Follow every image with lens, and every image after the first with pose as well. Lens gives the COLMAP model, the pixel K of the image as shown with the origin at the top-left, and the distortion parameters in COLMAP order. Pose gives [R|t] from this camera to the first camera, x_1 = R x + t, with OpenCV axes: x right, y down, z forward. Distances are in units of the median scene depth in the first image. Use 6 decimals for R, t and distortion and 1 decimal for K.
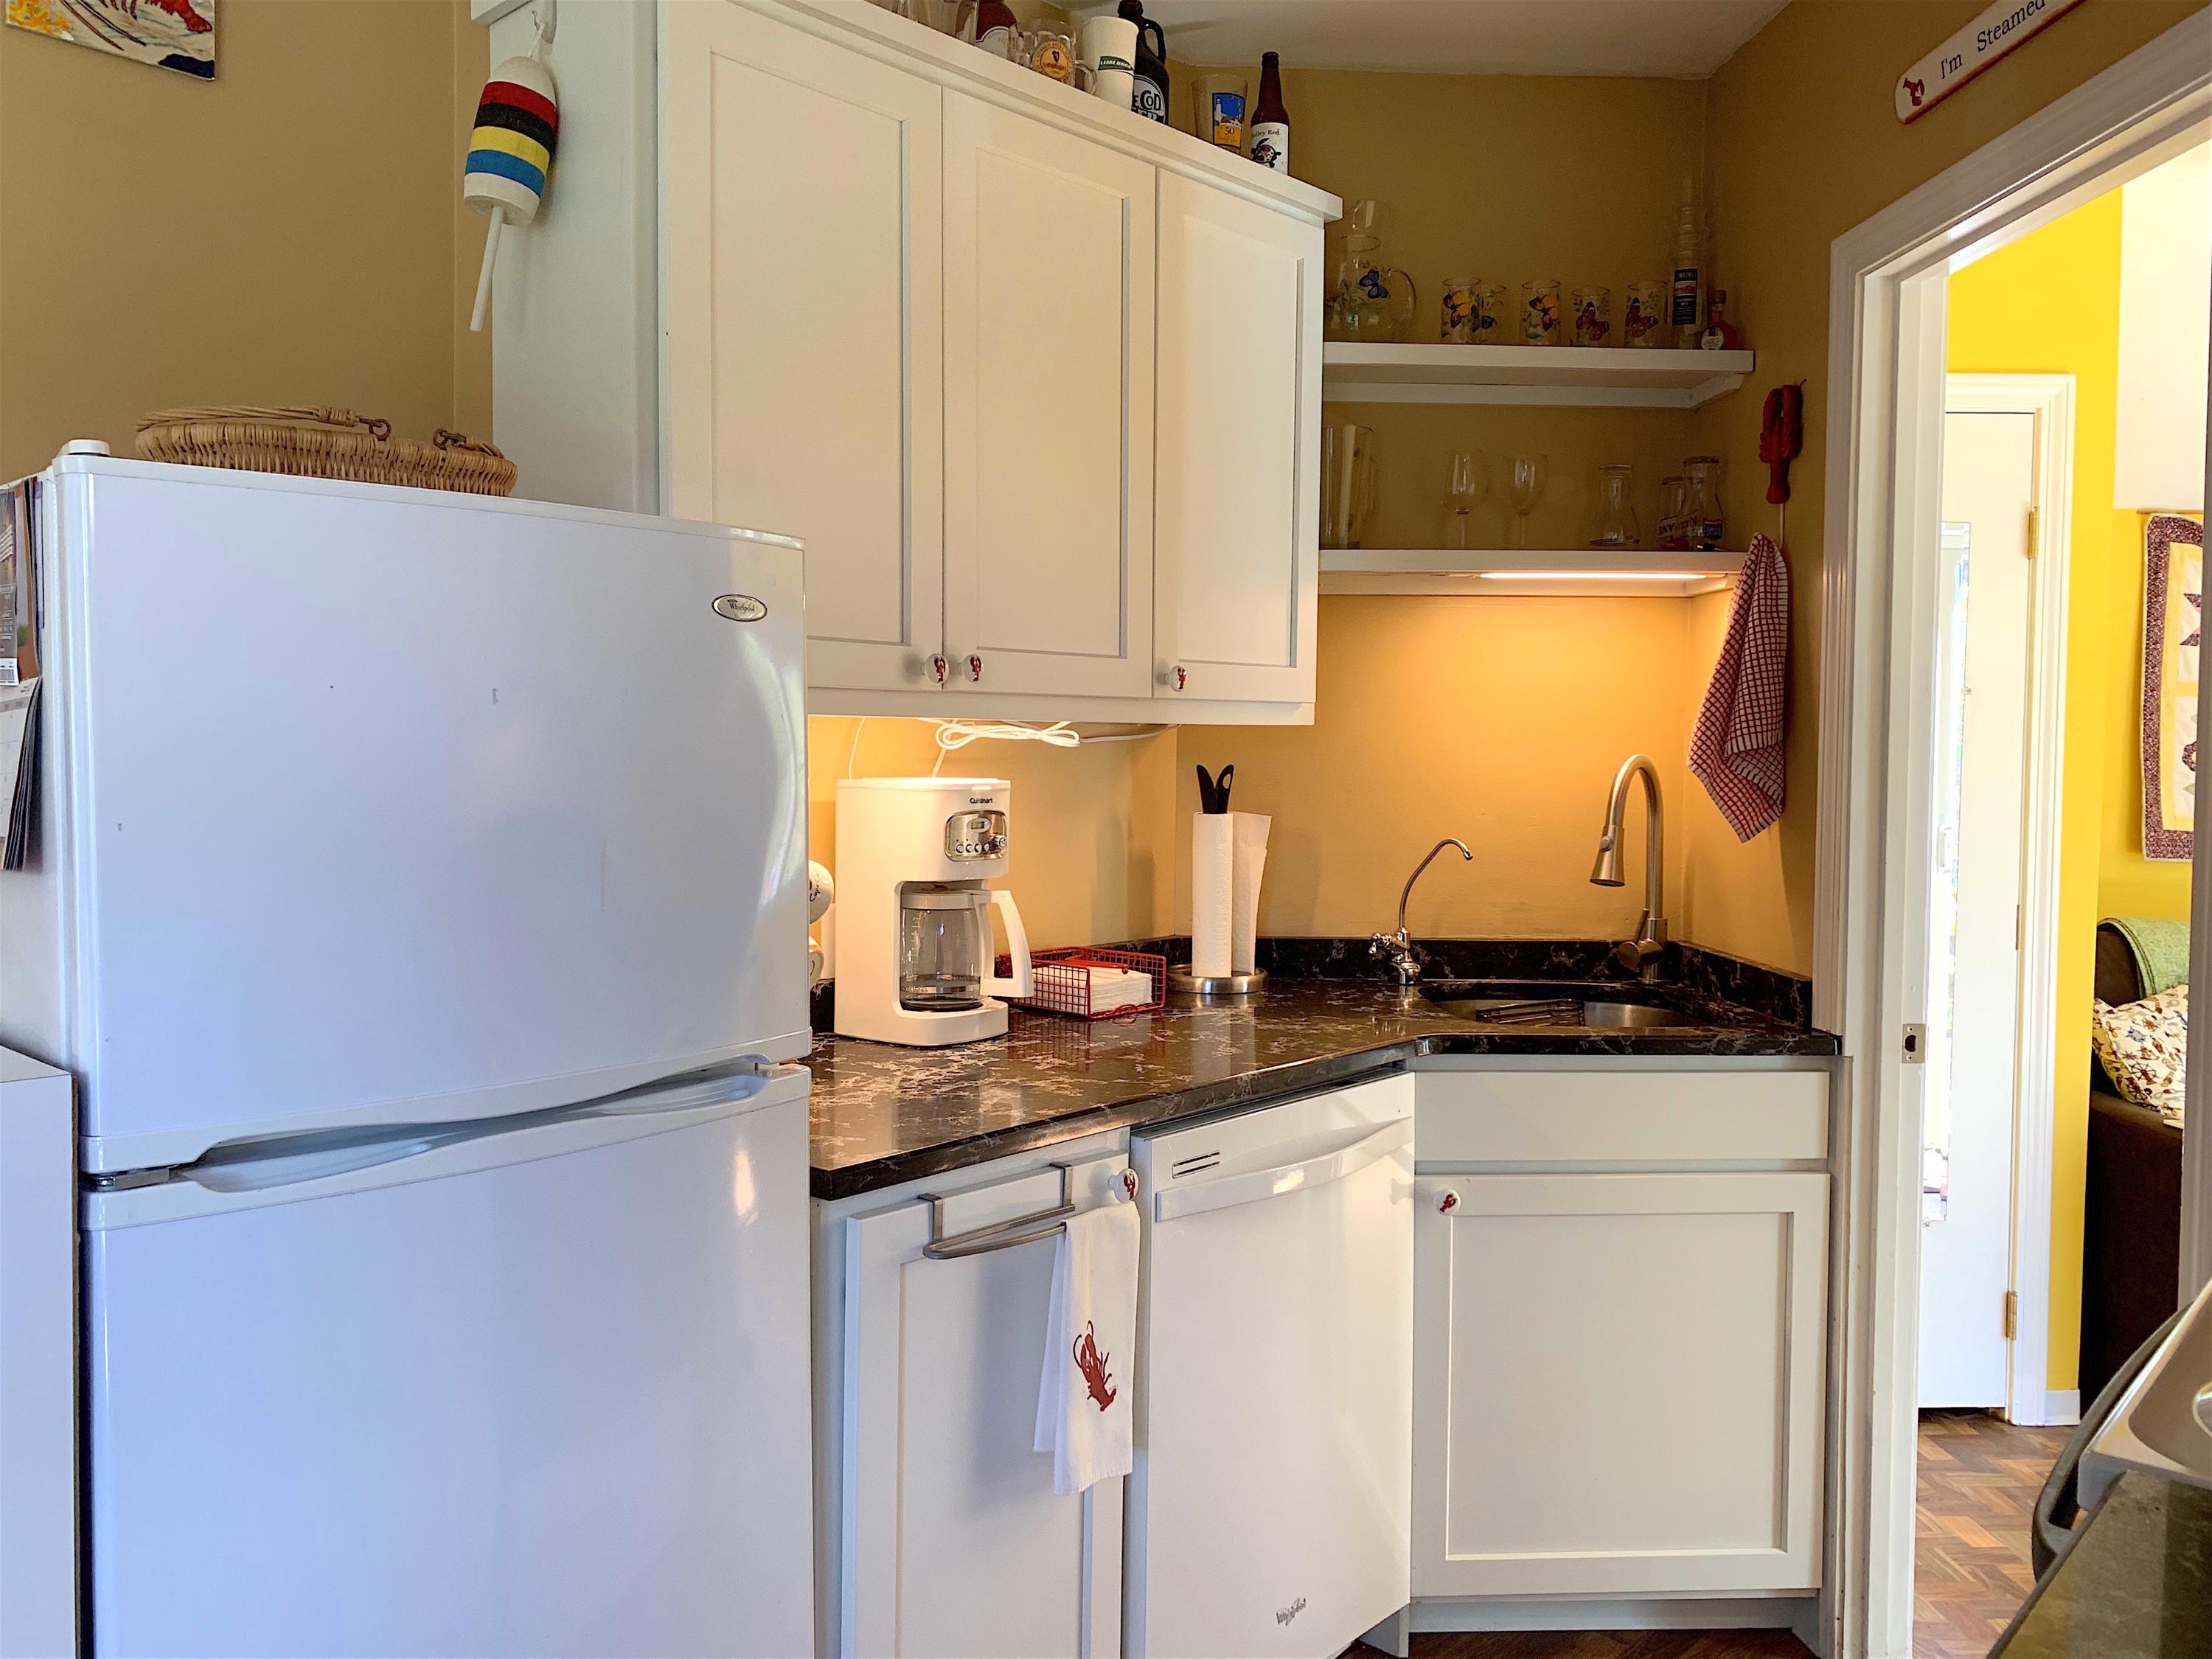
lens RADIAL K [[1687.6, 0, 1096.9], [0, 1687.6, 821.9], [0, 0, 1]] dist [0.090360, -0.105058]
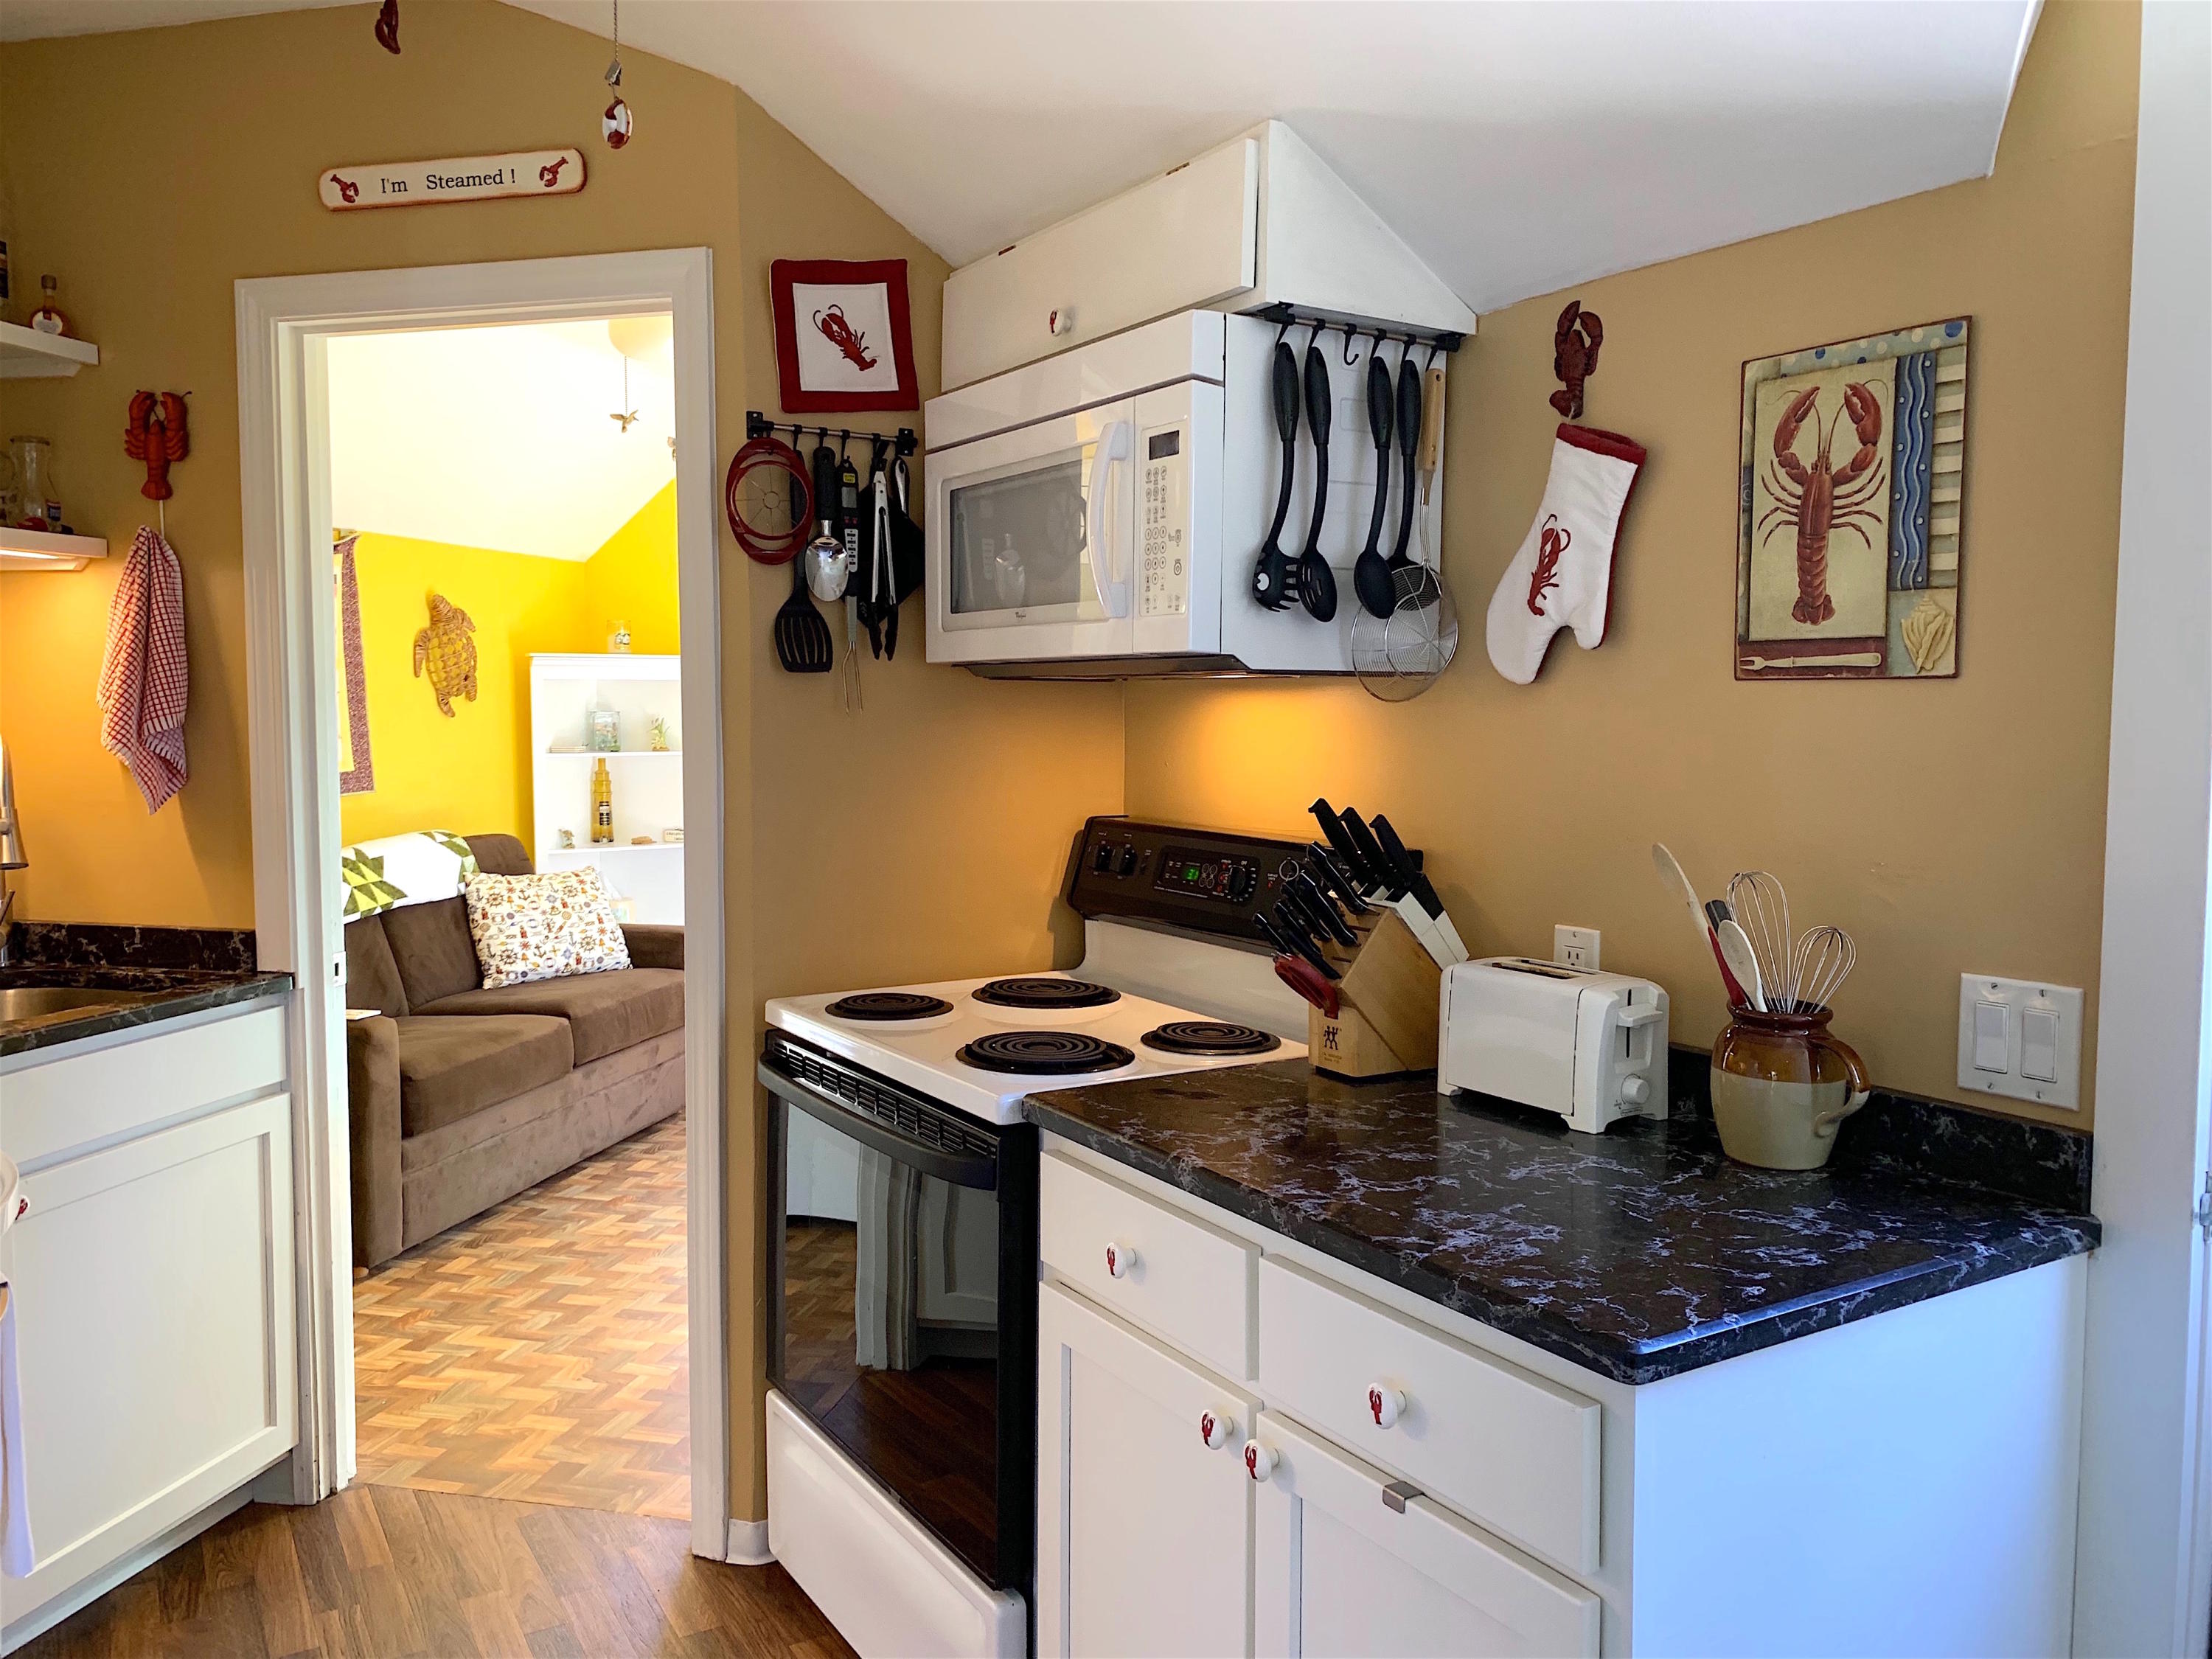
lens RADIAL K [[1695.7, 0, 1101.3], [0, 1695.7, 823.9], [0, 0, 1]] dist [0.010020, 0.005879]
pose [[0.293135, -0.074460, 0.953167, -0.435551], [0.040826, 0.997028, 0.065331, -0.026034], [-0.955199, 0.019763, 0.295303, 0.110599]]
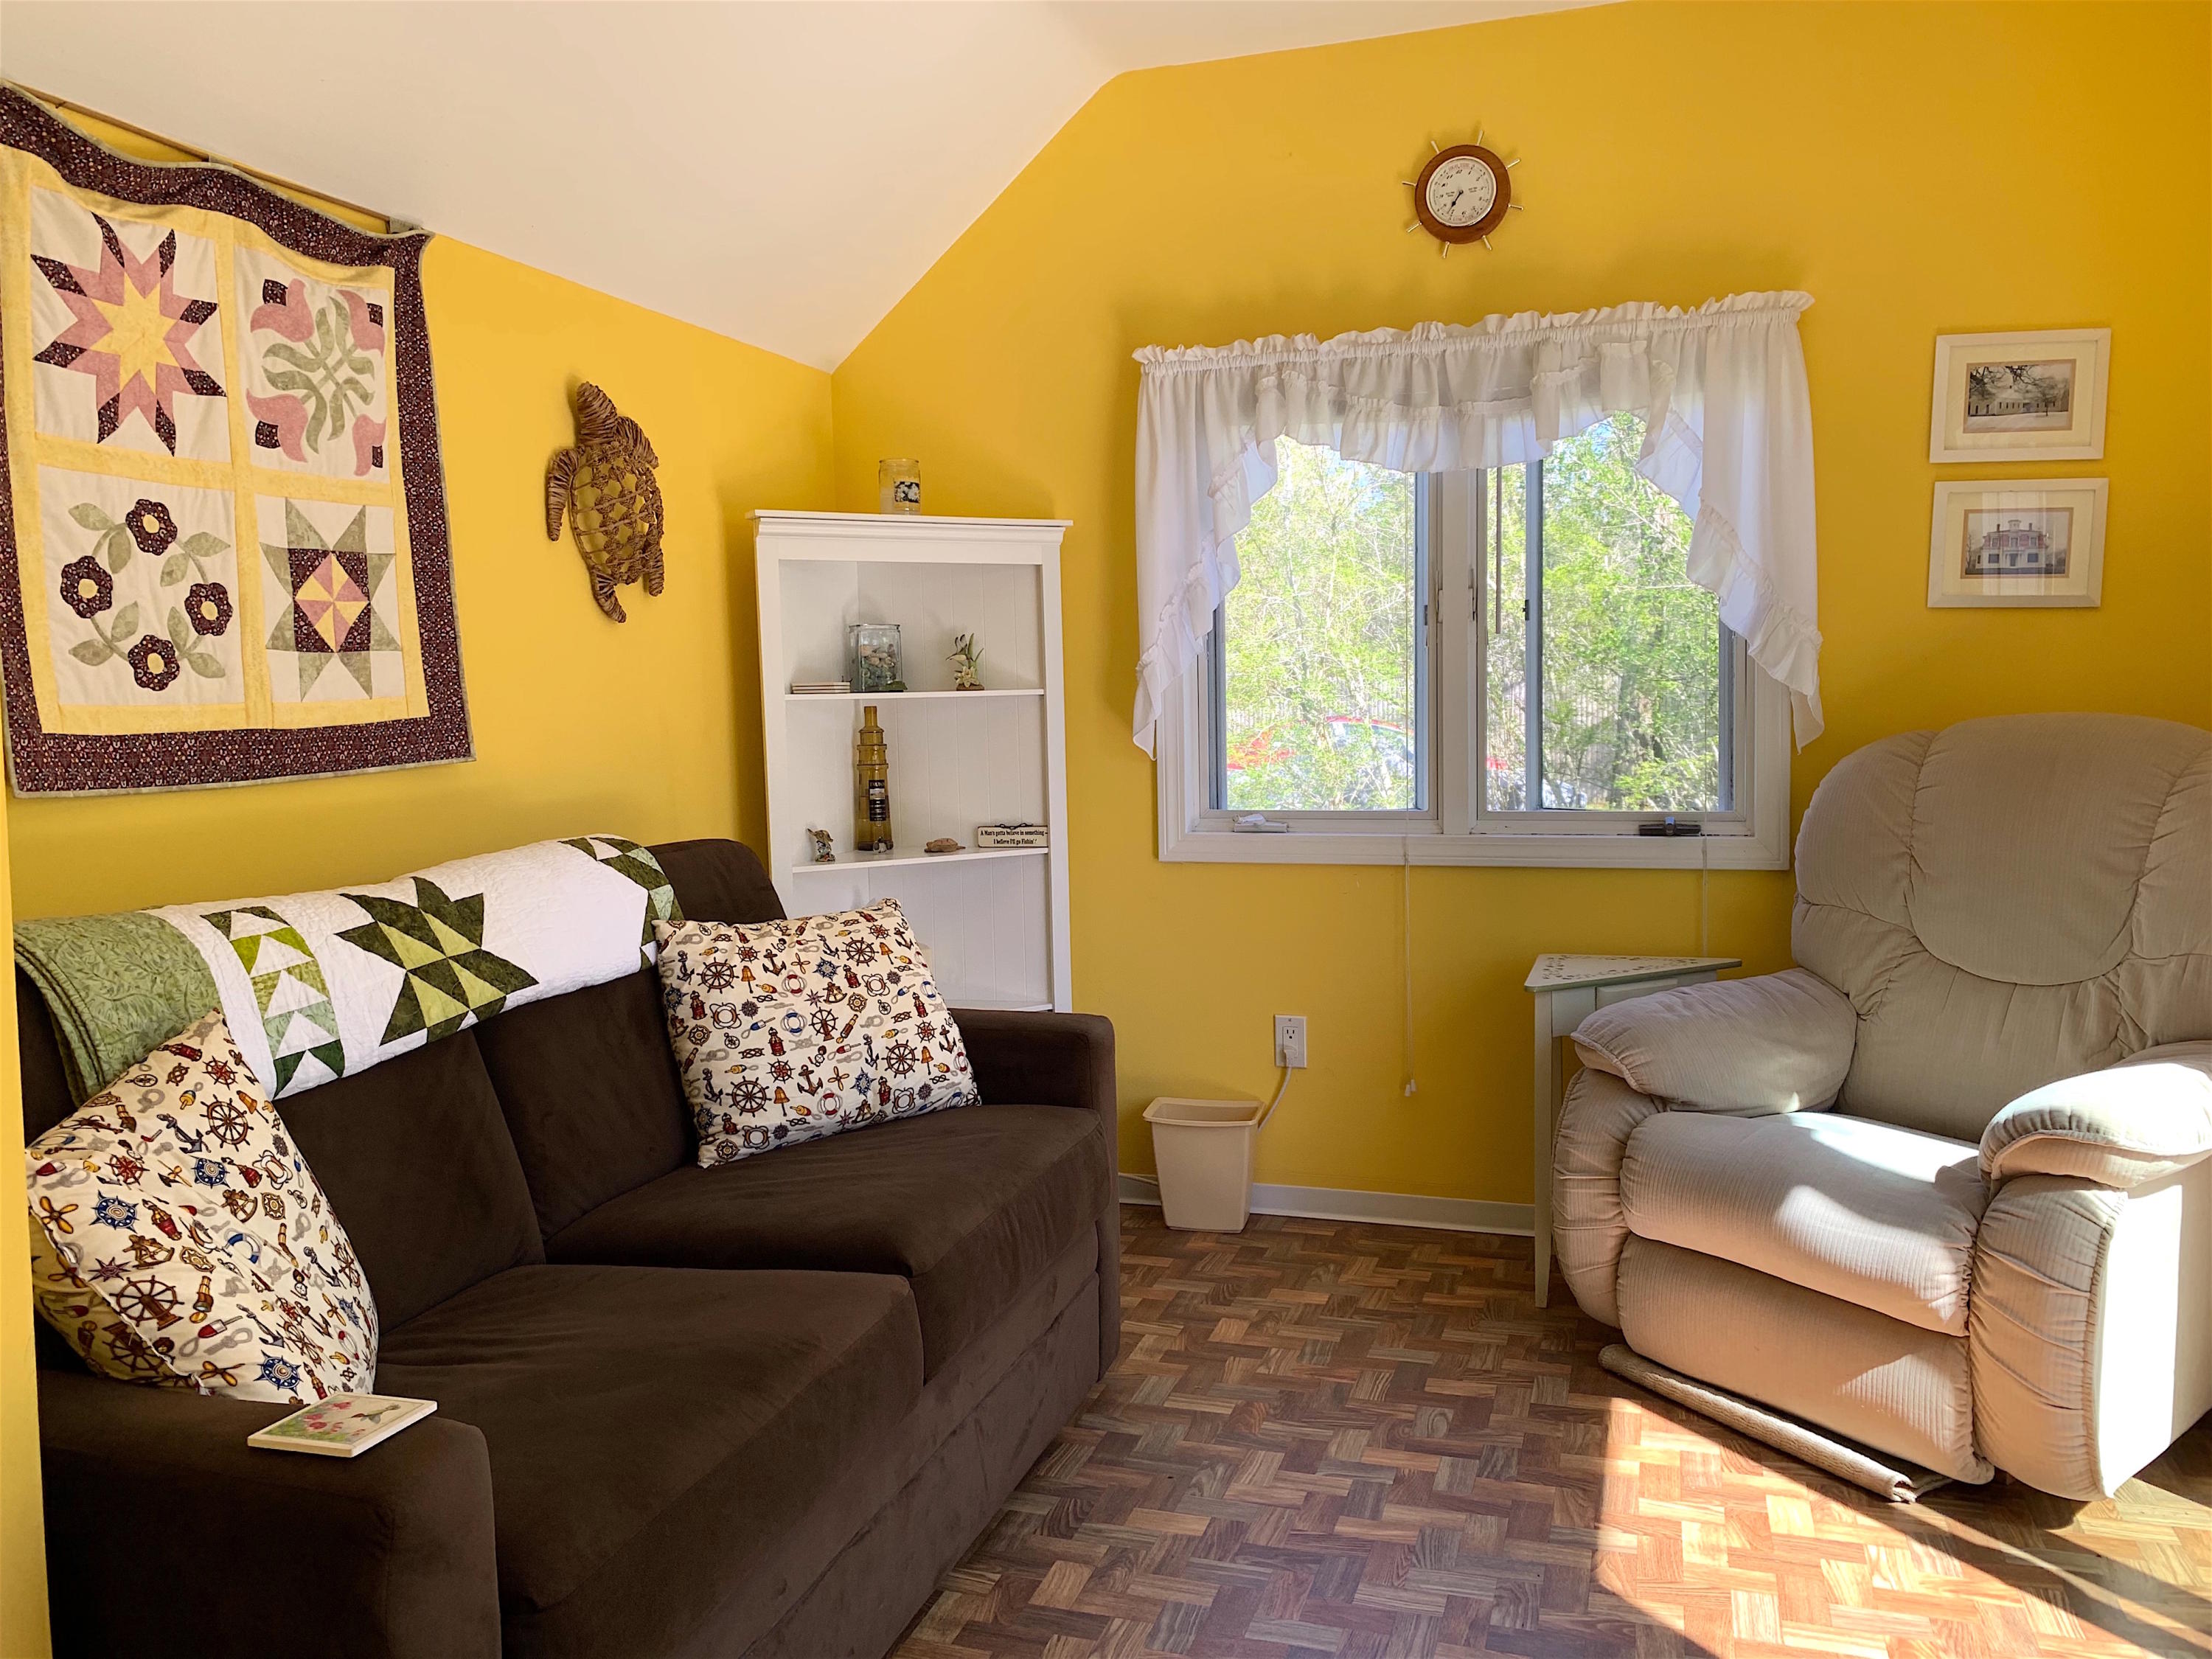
lens RADIAL K [[1687.6, 0, 1096.9], [0, 1687.6, 821.9], [0, 0, 1]] dist [0.090360, -0.105058]
pose [[0.372635, -0.084039, 0.924165, 0.399149], [0.065639, 0.995783, 0.064085, 0.026134], [-0.925654, 0.036781, 0.376580, 0.777705]]
